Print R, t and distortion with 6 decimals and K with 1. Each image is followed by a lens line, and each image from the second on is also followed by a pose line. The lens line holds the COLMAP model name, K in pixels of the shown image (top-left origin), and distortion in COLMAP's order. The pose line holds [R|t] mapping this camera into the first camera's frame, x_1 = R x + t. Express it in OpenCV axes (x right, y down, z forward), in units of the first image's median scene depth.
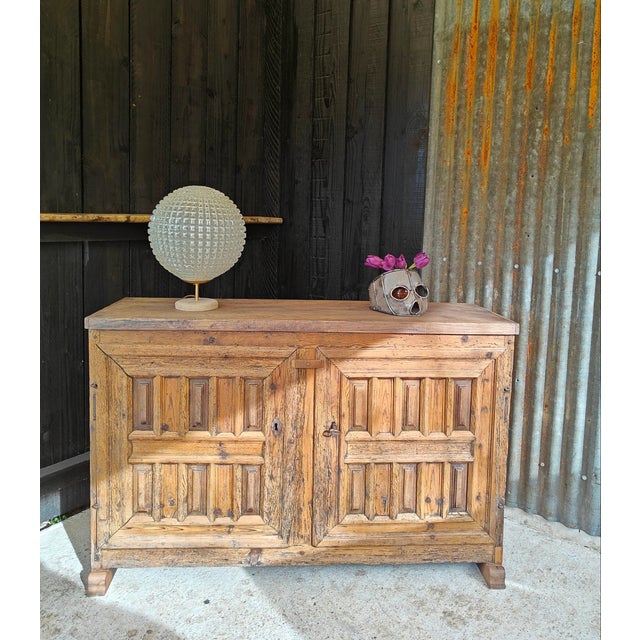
lens RADIAL K [[548.8, 0, 323.1], [0, 548.8, 267.2], [0, 0, 1]] dist [0.005625, 0.006428]
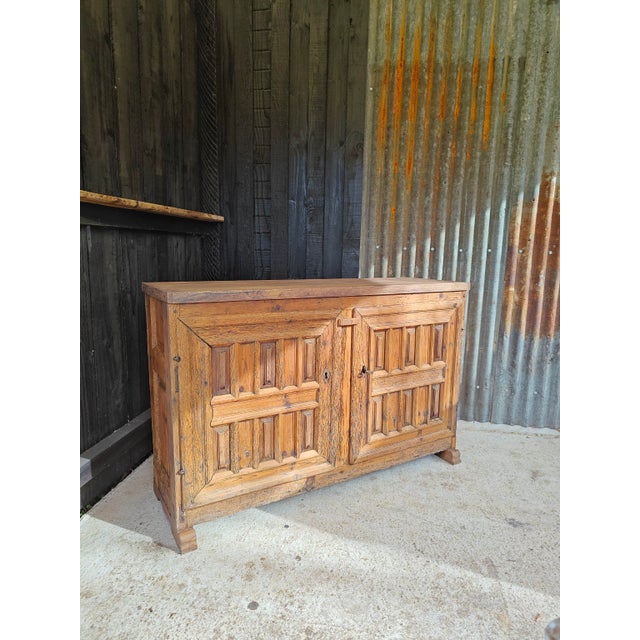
lens RADIAL K [[445.4, 0, 320.6], [0, 445.4, 322.4], [0, 0, 1]] dist [0.009022, 0.000553]
pose [[0.888690, -0.084867, 0.450585, -0.522809], [0.046897, 0.994391, 0.094796, 0.077154], [-0.456103, -0.063114, 0.887686, 0.131779]]
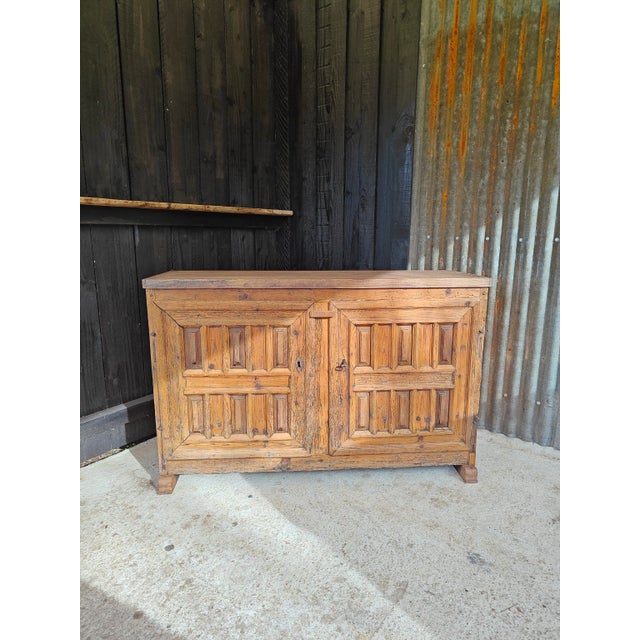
lens RADIAL K [[442.5, 0, 319.8], [0, 442.5, 322.8], [0, 0, 1]] dist [0.010459, -0.000751]
pose [[0.999685, -0.024962, 0.002615, -0.036775], [0.024547, 0.994121, 0.105454, 0.087456], [-0.005232, -0.105356, 0.994421, -0.004253]]
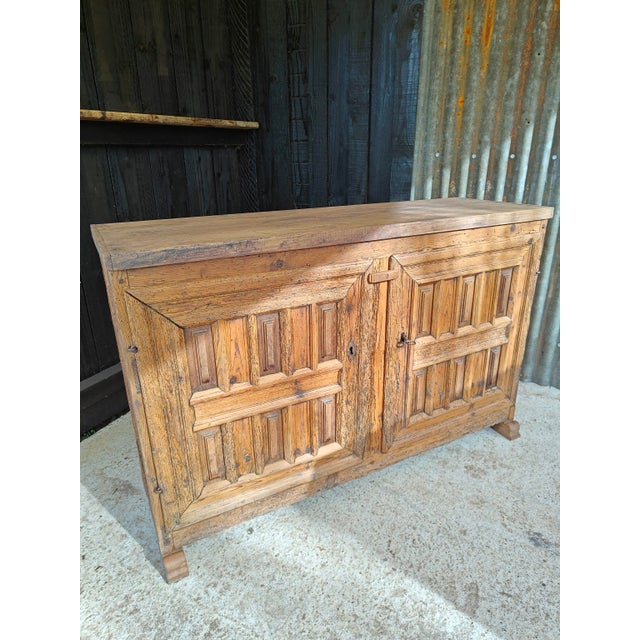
lens RADIAL K [[449.2, 0, 321.4], [0, 449.2, 322.4], [0, 0, 1]] dist [0.005335, -0.001095]
pose [[0.909904, -0.183183, 0.372180, -0.385477], [0.070644, 0.952535, 0.296118, 0.027533], [-0.408758, -0.243147, 0.879657, 0.383541]]
